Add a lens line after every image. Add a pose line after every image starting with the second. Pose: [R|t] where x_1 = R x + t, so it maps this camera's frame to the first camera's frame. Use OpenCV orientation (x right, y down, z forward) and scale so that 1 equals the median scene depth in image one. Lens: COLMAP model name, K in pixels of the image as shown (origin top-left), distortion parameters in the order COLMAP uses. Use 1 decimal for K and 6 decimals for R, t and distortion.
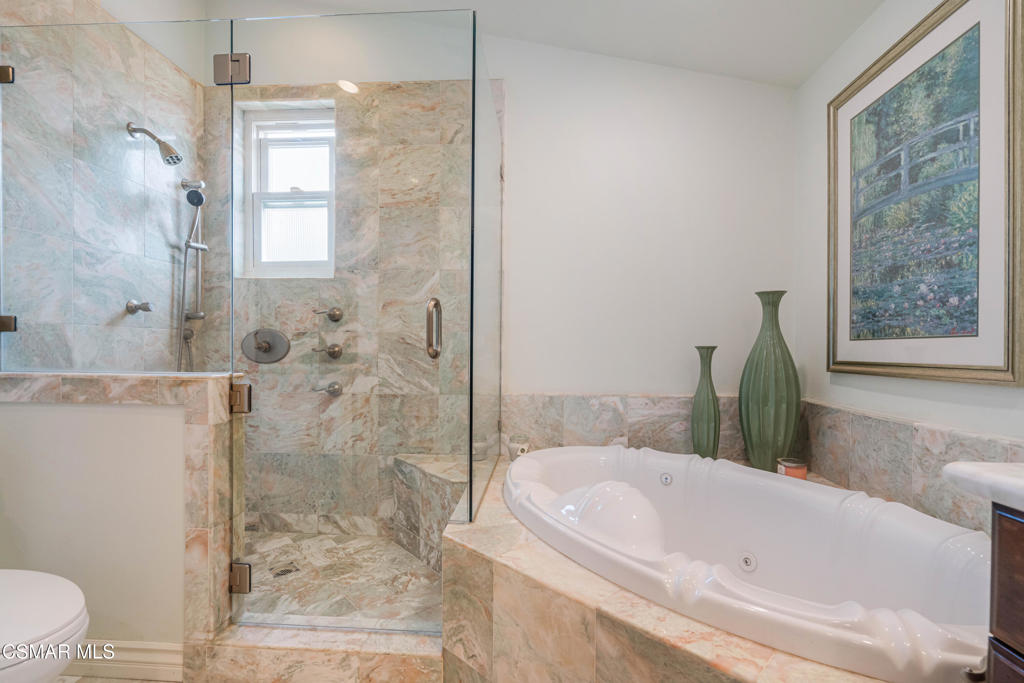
lens RADIAL K [[472.3, 0, 512.9], [0, 472.3, 349.8], [0, 0, 1]] dist [-0.005478, 0.001559]
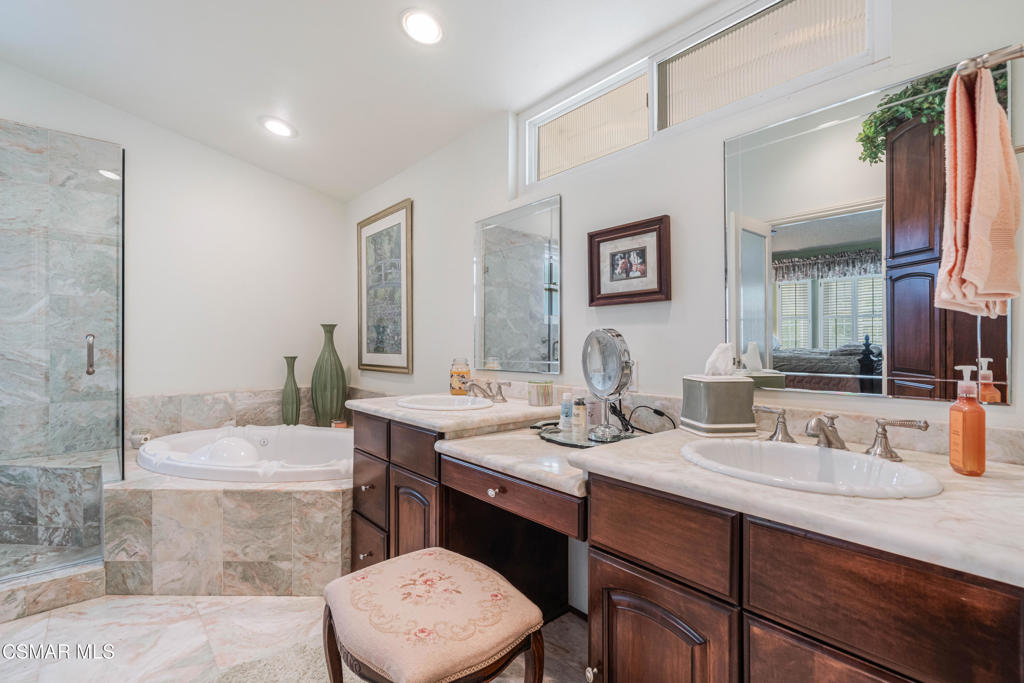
lens RADIAL K [[472.3, 0, 514.8], [0, 472.3, 347.2], [0, 0, 1]] dist [-0.005478, 0.001559]
pose [[0.708382, -0.010547, 0.705751, -0.174612], [0.006720, 0.999944, 0.008198, -0.046327], [-0.705798, -0.001065, 0.708413, -0.650071]]
